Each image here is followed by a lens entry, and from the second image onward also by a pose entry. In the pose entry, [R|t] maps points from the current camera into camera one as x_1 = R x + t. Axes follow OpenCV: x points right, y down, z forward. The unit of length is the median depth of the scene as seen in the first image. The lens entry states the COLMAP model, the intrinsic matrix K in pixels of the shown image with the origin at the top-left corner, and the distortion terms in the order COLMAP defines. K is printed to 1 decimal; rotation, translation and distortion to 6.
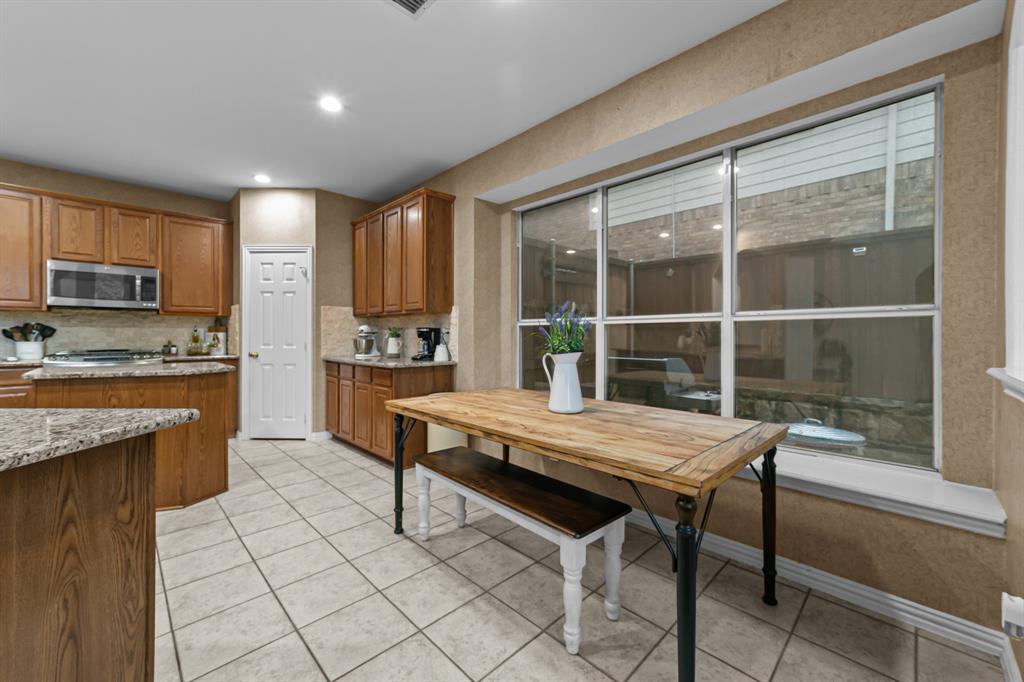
lens RADIAL K [[402.1, 0, 516.3], [0, 402.1, 334.8], [0, 0, 1]] dist [-0.017463, 0.008505]
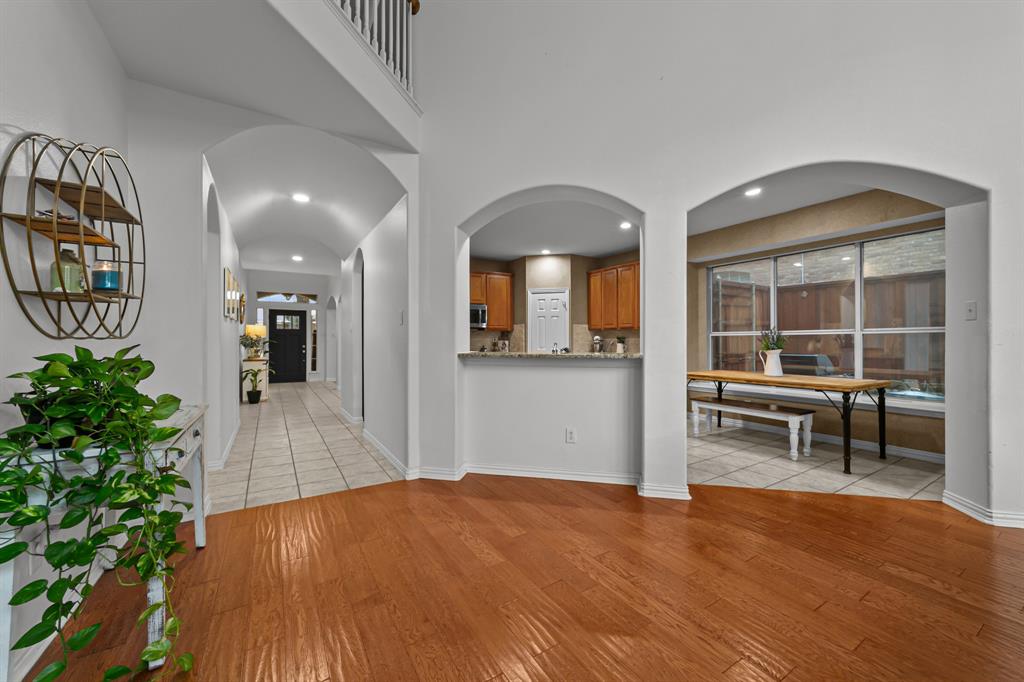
lens RADIAL K [[393.5, 0, 518.1], [0, 393.5, 339.0], [0, 0, 1]] dist [-0.015948, 0.006977]
pose [[0.976237, -0.004391, -0.216662, -0.369014], [0.003362, 0.999981, -0.005121, -0.003917], [0.216680, 0.004270, 0.976233, -0.659785]]
